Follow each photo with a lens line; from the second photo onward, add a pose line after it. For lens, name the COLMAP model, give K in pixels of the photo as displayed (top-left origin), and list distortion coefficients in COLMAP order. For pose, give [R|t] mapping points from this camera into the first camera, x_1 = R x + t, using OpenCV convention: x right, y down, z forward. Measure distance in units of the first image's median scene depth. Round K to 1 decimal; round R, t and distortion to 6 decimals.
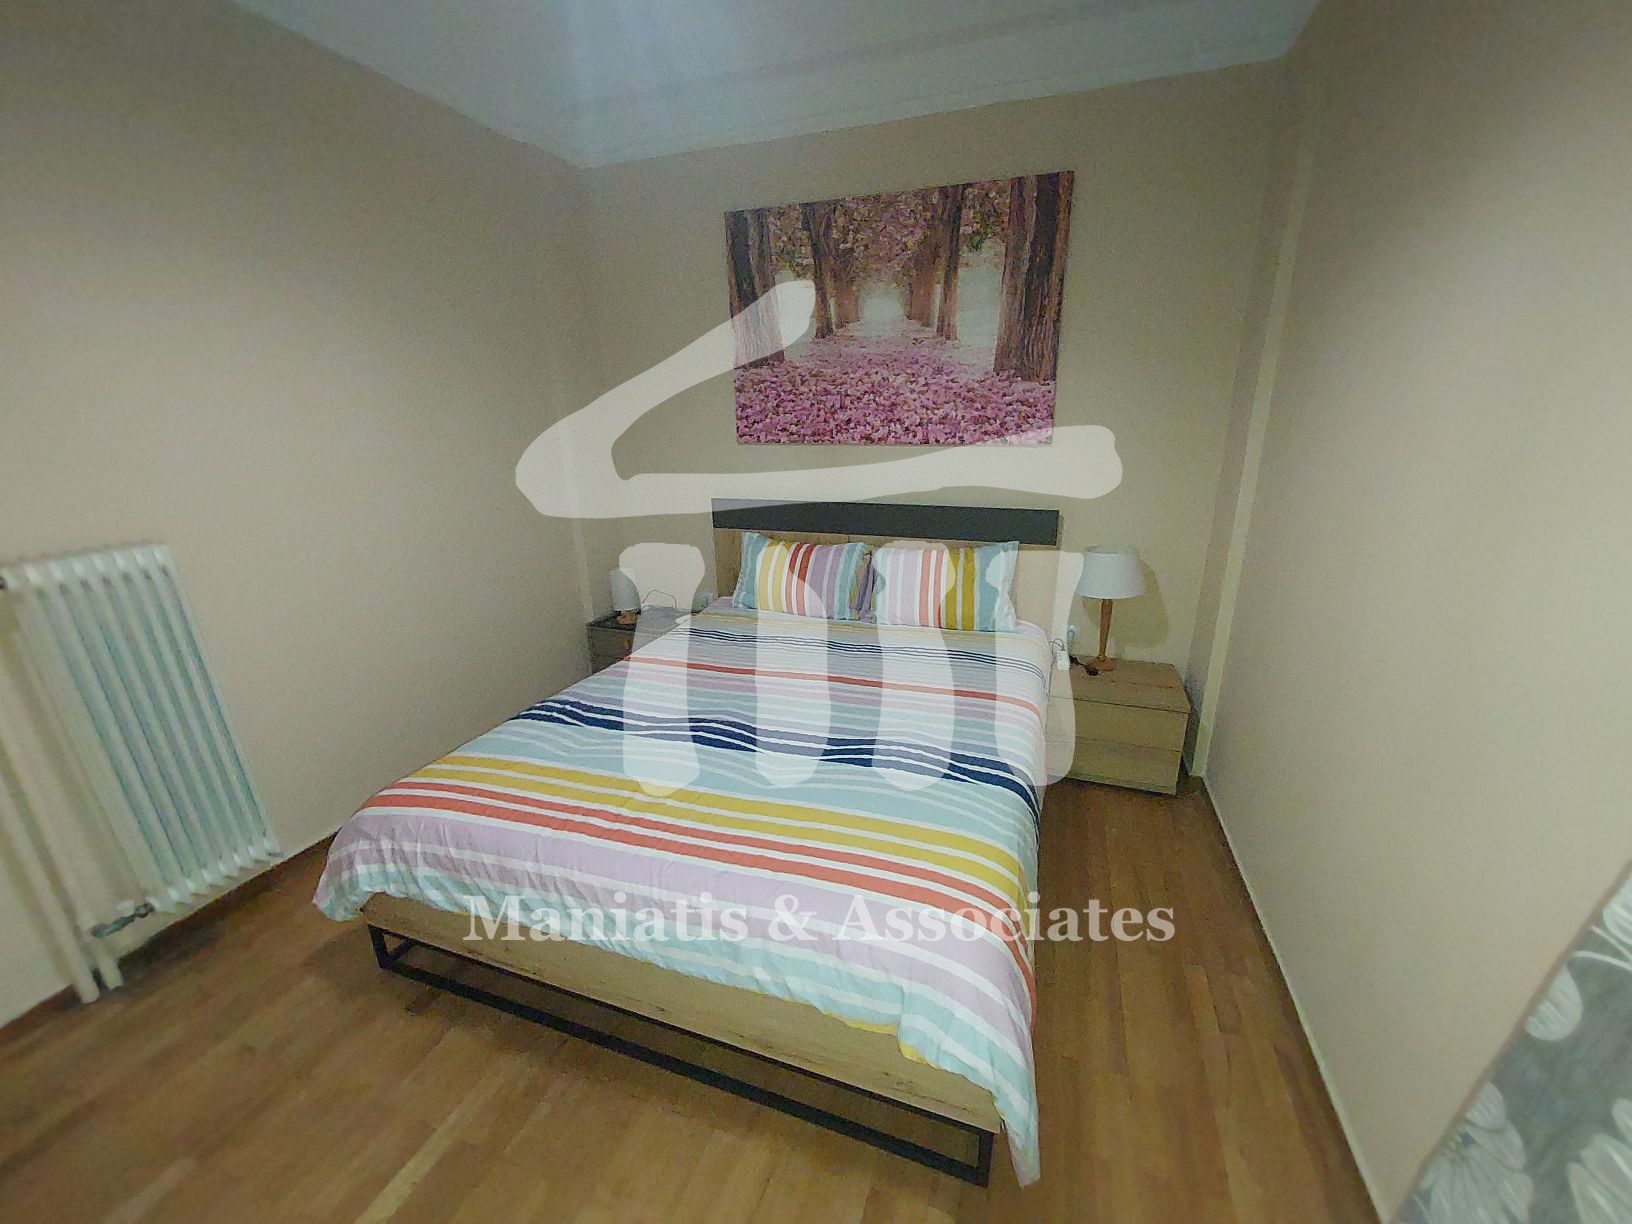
lens RADIAL K [[640.1, 0, 841.1], [0, 640.1, 631.3], [0, 0, 1]] dist [-0.009075, -0.000973]
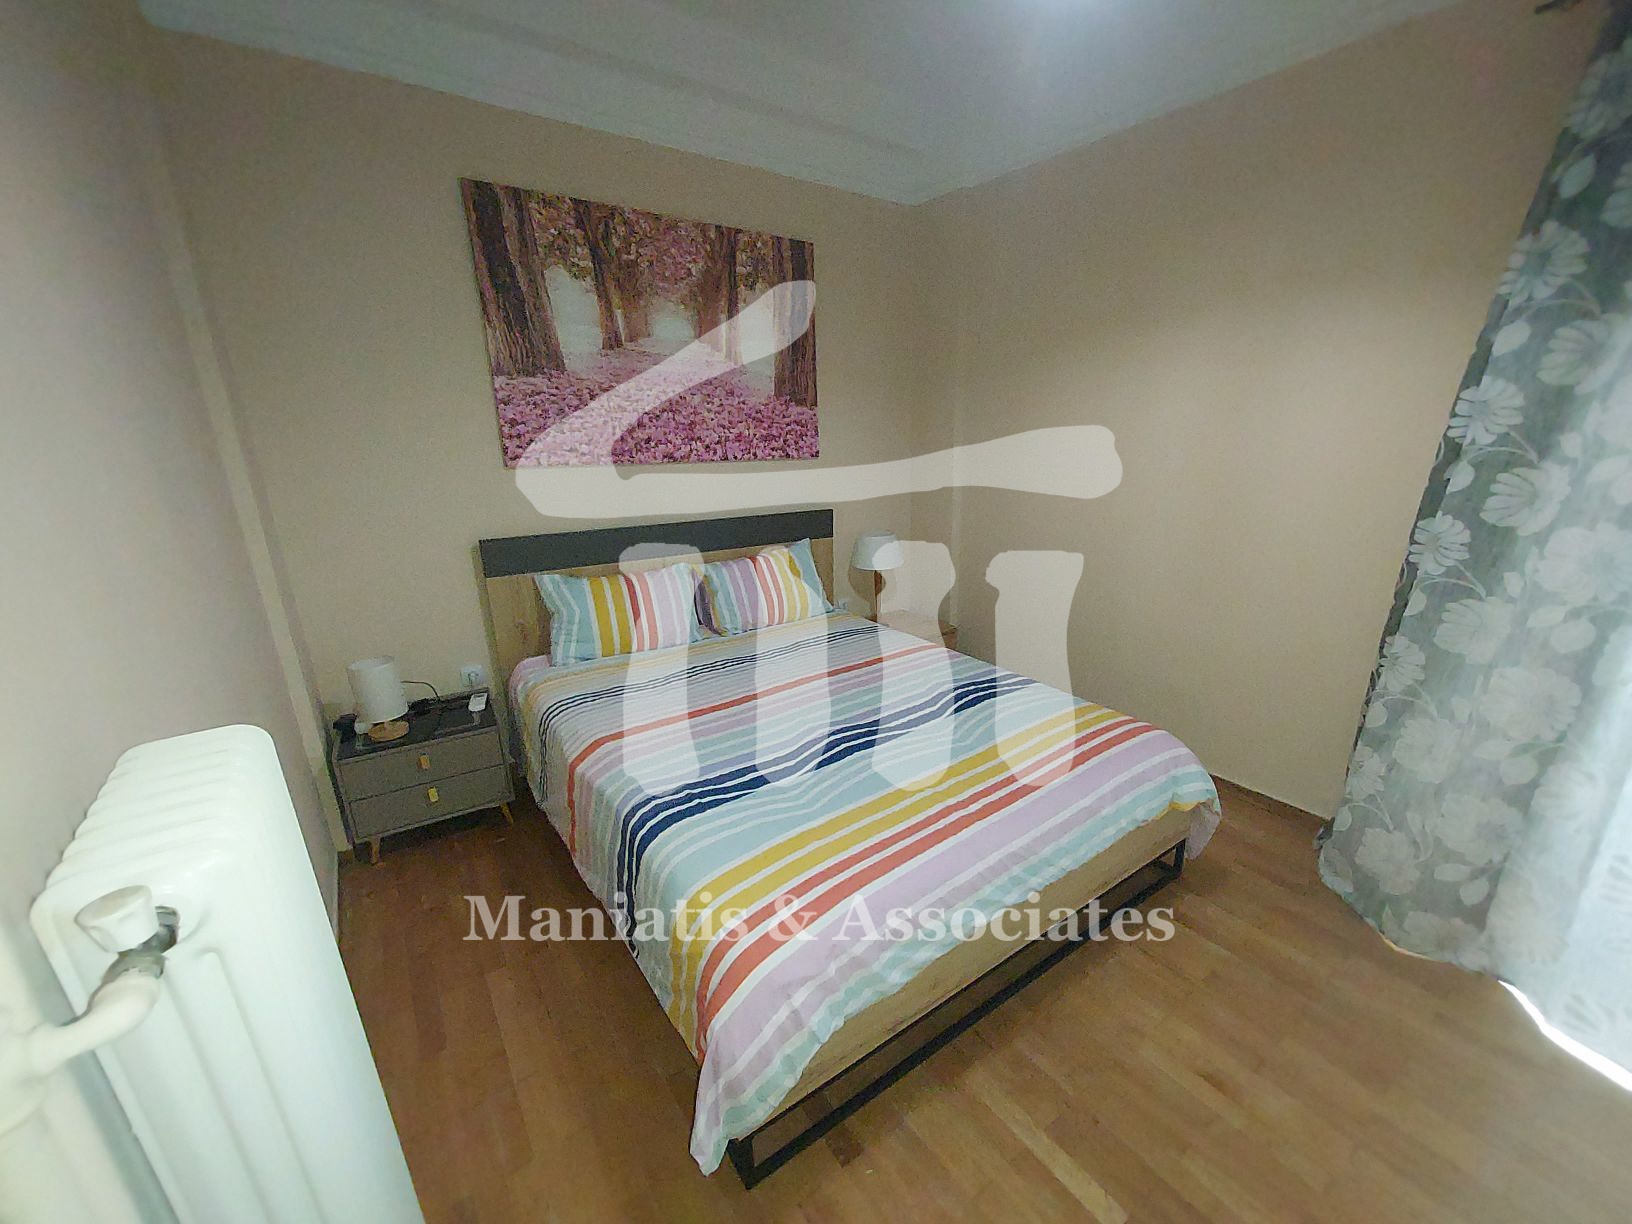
lens RADIAL K [[647.6, 0, 823.0], [0, 647.6, 627.1], [0, 0, 1]] dist [-0.002470, 0.000197]
pose [[0.584463, -0.228767, 0.778504, -0.692867], [0.259824, 0.961681, 0.087532, -0.081213], [-0.768697, 0.151115, 0.621506, 0.256716]]
